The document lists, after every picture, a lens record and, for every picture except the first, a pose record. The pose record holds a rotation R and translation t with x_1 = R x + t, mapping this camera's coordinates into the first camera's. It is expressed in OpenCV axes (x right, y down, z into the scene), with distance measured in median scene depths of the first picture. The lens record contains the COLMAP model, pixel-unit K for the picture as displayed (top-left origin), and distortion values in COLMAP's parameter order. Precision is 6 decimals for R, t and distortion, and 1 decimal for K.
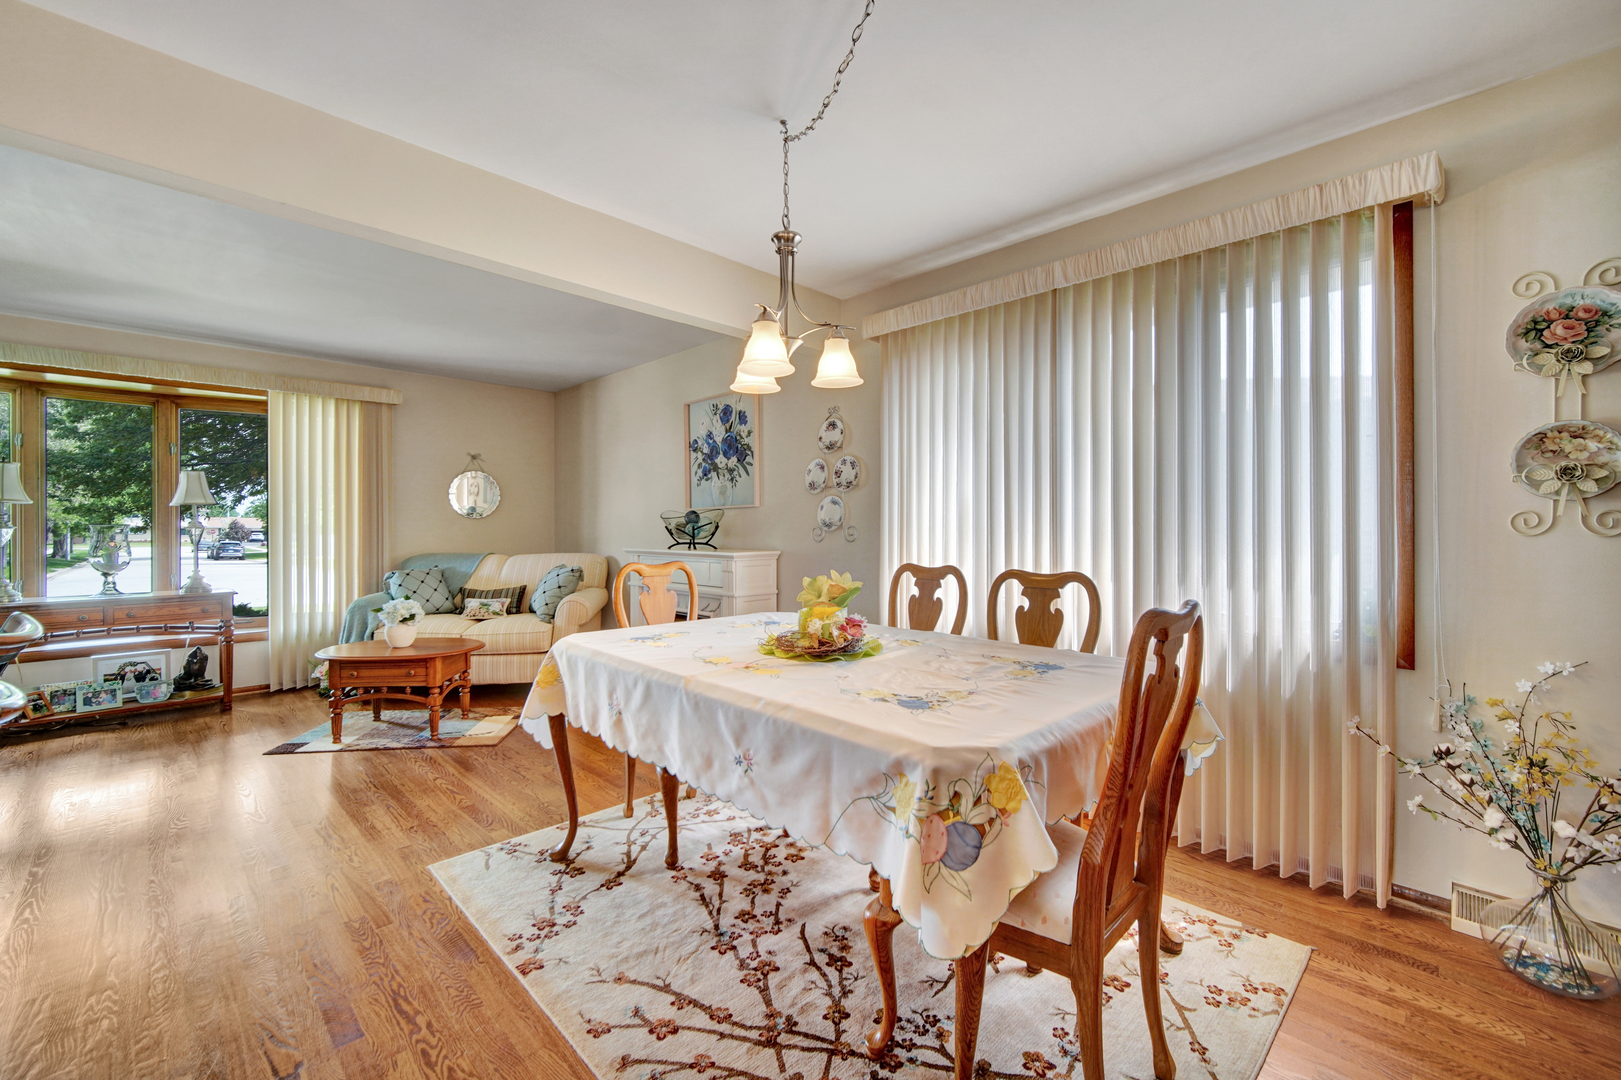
lens RADIAL K [[666.9, 0, 812.6], [0, 666.9, 531.9], [0, 0, 1]] dist [0.000611, -0.000114]
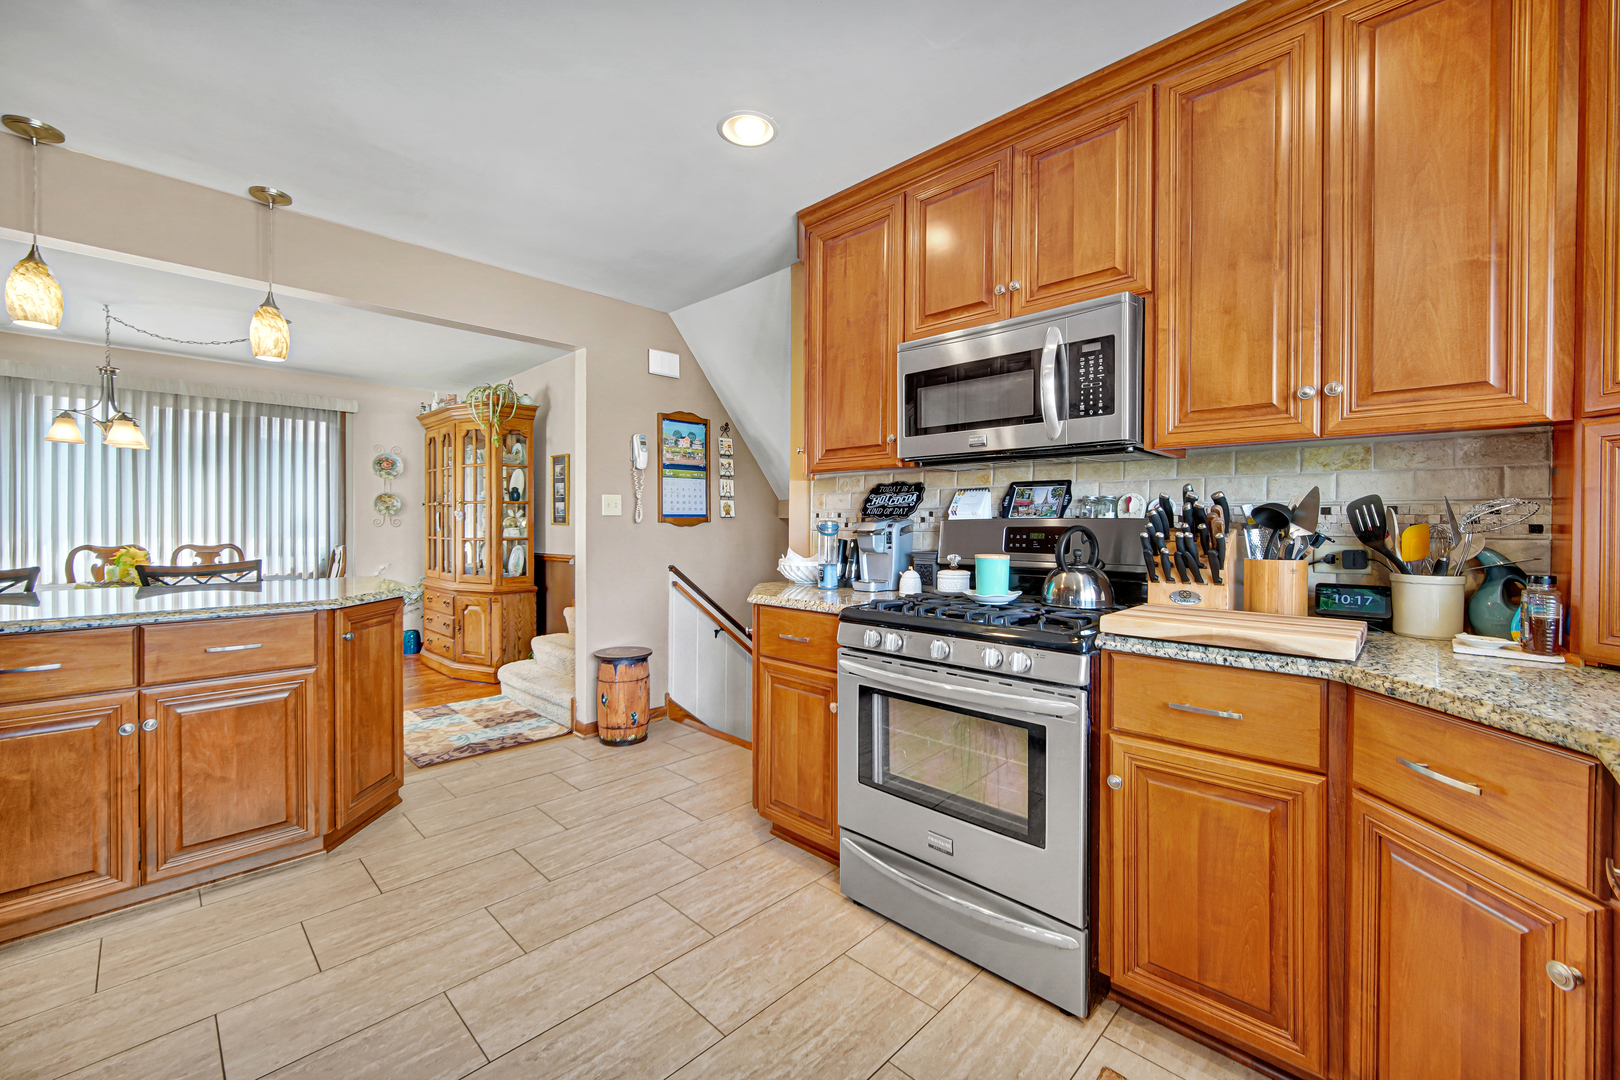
lens RADIAL K [[654.5, 0, 809.7], [0, 654.5, 529.5], [0, 0, 1]] dist [-0.001524, 0.000163]
pose [[0.000558, -0.009838, 0.999951, -1.776041], [-0.006792, 0.999929, 0.009842, -0.022156], [-0.999977, -0.006797, 0.000491, -0.926992]]
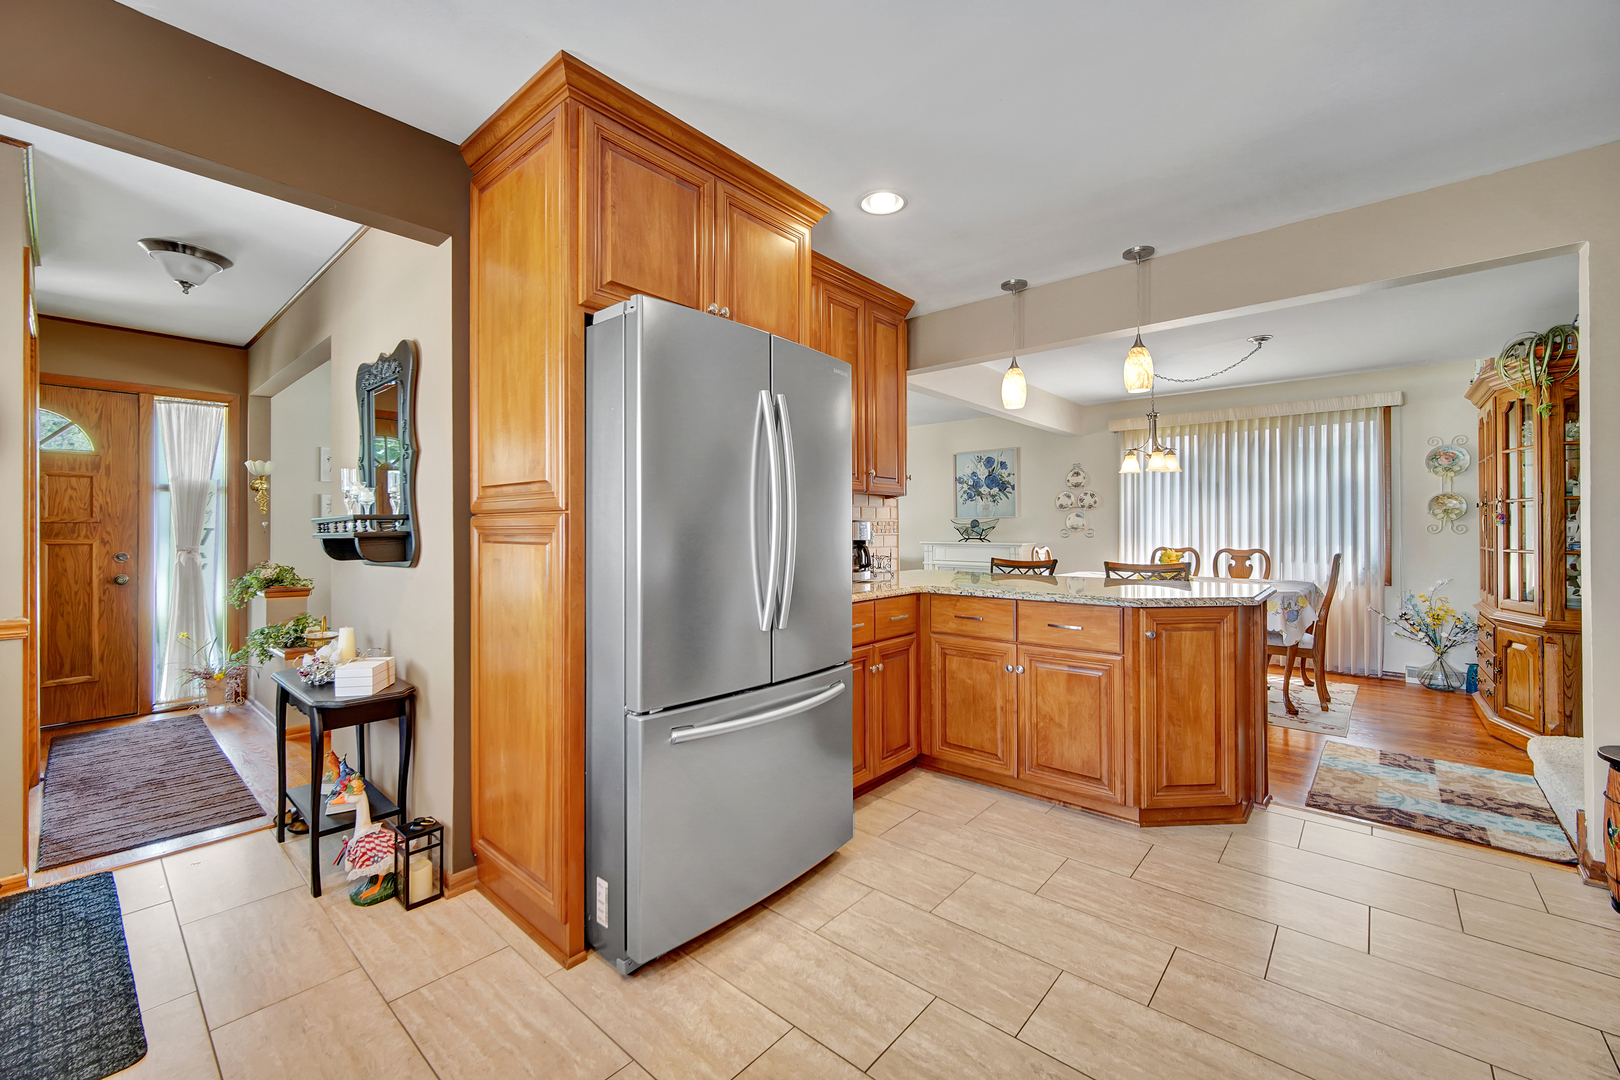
lens RADIAL K [[654.5, 0, 809.7], [0, 654.5, 529.5], [0, 0, 1]] dist [-0.001524, 0.000163]
pose [[0.998555, -0.003847, 0.053606, -1.370300], [0.003732, 0.999991, 0.002248, -0.022609], [-0.053615, -0.002045, 0.998560, -1.300161]]
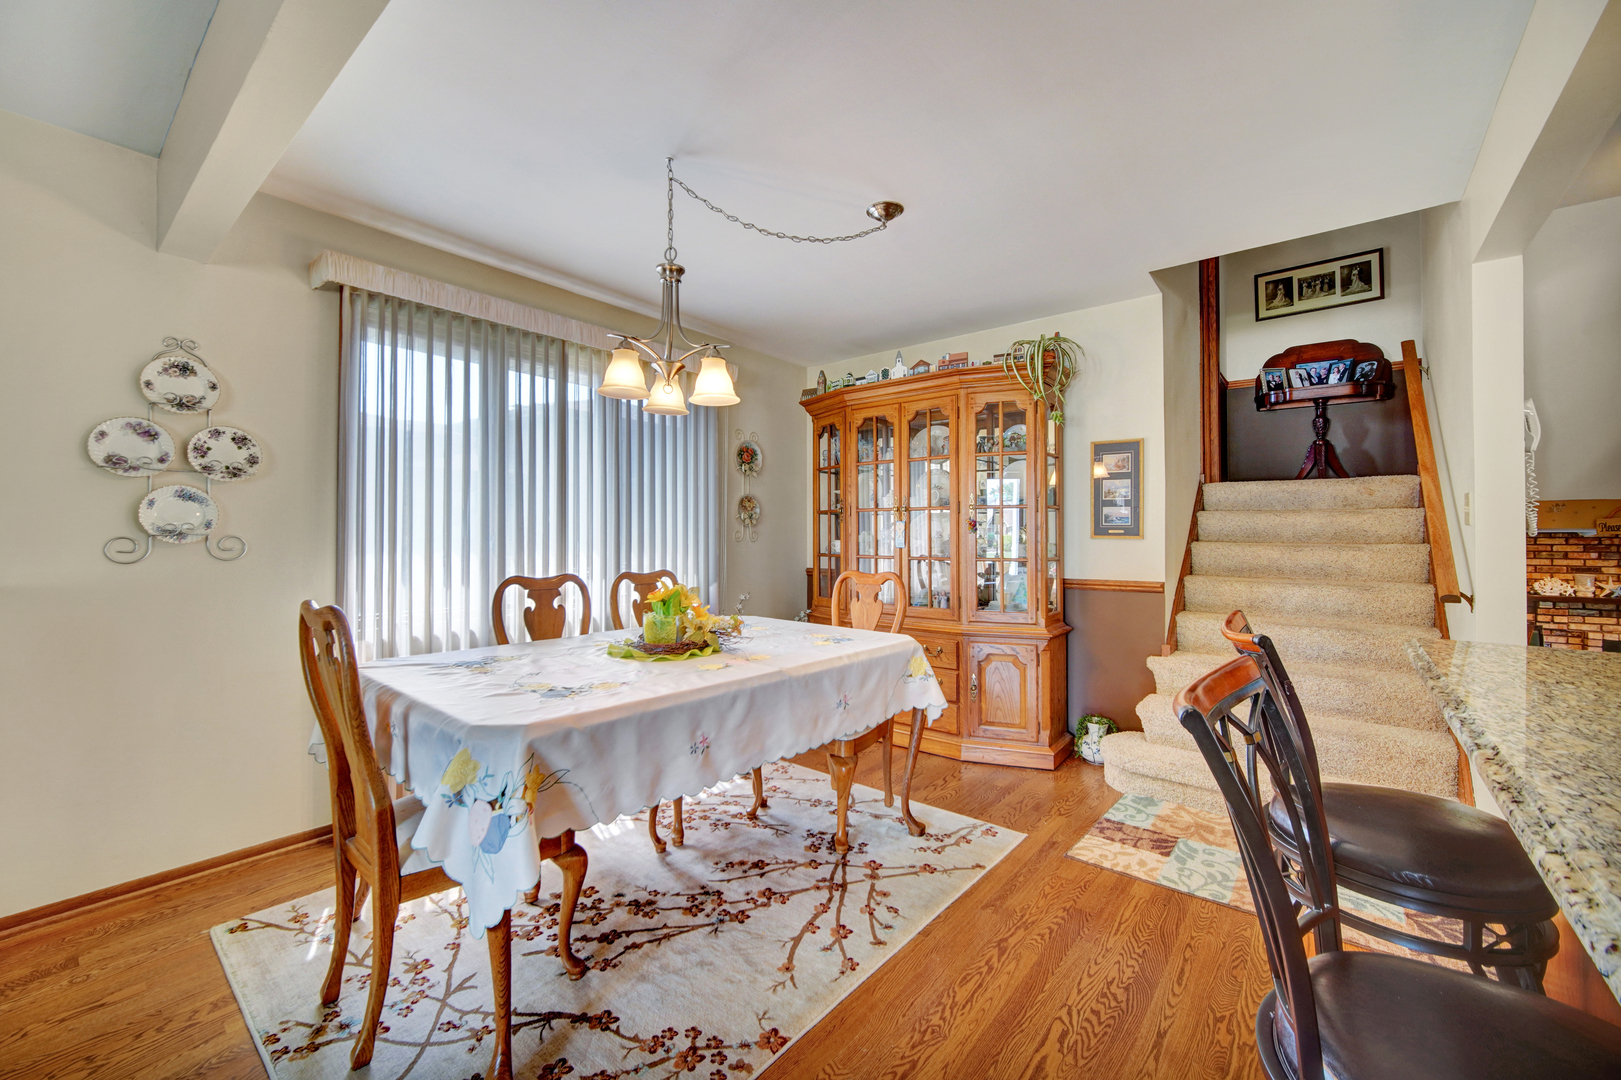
lens RADIAL K [[648.6, 0, 806.2], [0, 648.6, 523.5], [0, 0, 1]] dist [0.001461, 0.000169]
pose [[-0.086354, 0.011189, 0.996202, -1.038929], [-0.005430, 0.999917, -0.011702, -0.025833], [-0.996250, -0.006420, -0.086286, 0.825207]]
